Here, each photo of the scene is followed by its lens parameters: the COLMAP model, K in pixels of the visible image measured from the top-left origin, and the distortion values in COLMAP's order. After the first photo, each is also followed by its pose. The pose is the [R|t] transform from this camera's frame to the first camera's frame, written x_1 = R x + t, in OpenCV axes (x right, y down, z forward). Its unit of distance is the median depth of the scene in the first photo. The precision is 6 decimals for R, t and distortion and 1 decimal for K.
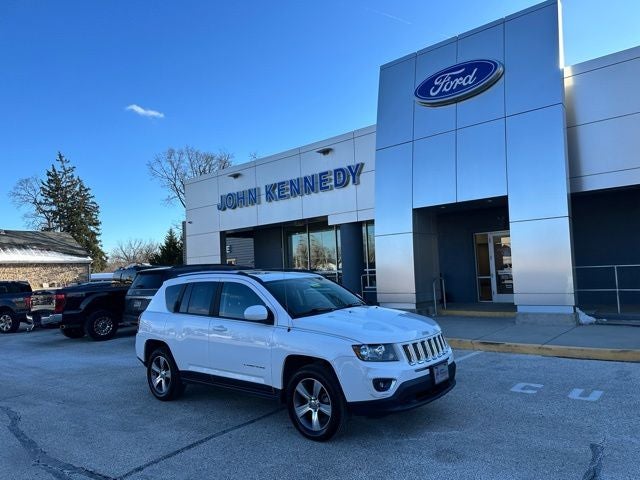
lens RADIAL K [[449.4, 0, 322.4], [0, 449.4, 245.2], [0, 0, 1]] dist [0.056061, -0.067390]
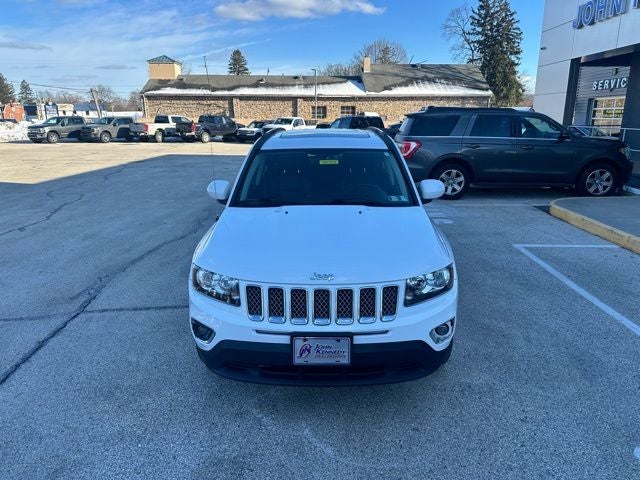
lens RADIAL K [[449.8, 0, 320.0], [0, 449.8, 240.0], [0, 0, 1]] dist [0.041347, -0.047120]
pose [[0.629366, 0.246394, -0.737014, 0.239233], [0.020582, 0.942786, 0.332762, -0.011025], [0.776837, -0.224598, 0.588286, 0.266161]]
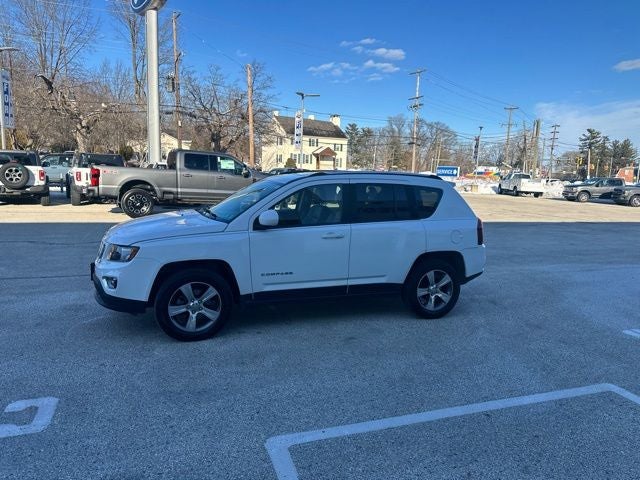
lens RADIAL K [[441.2, 0, 317.1], [0, 441.2, 241.5], [0, 0, 1]] dist [0.124693, -0.183876]
pose [[-0.493564, 0.164928, -0.853928, 0.336897], [0.038365, 0.985027, 0.168074, 0.023600], [0.868863, 0.050194, -0.492502, 0.744753]]
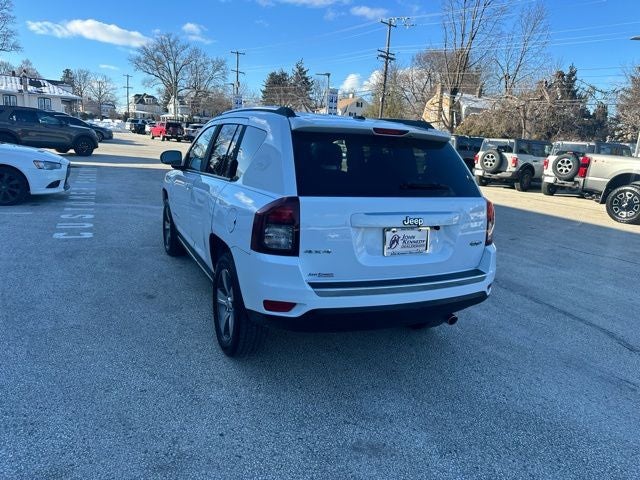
lens RADIAL K [[455.9, 0, 323.6], [0, 455.9, 242.5], [0, 0, 1]] dist [0.040606, -0.064141]
pose [[-0.915400, -0.100550, 0.389786, -0.241468], [-0.046249, 0.988159, 0.146295, 0.072778], [-0.399881, 0.115891, -0.909211, 0.845954]]
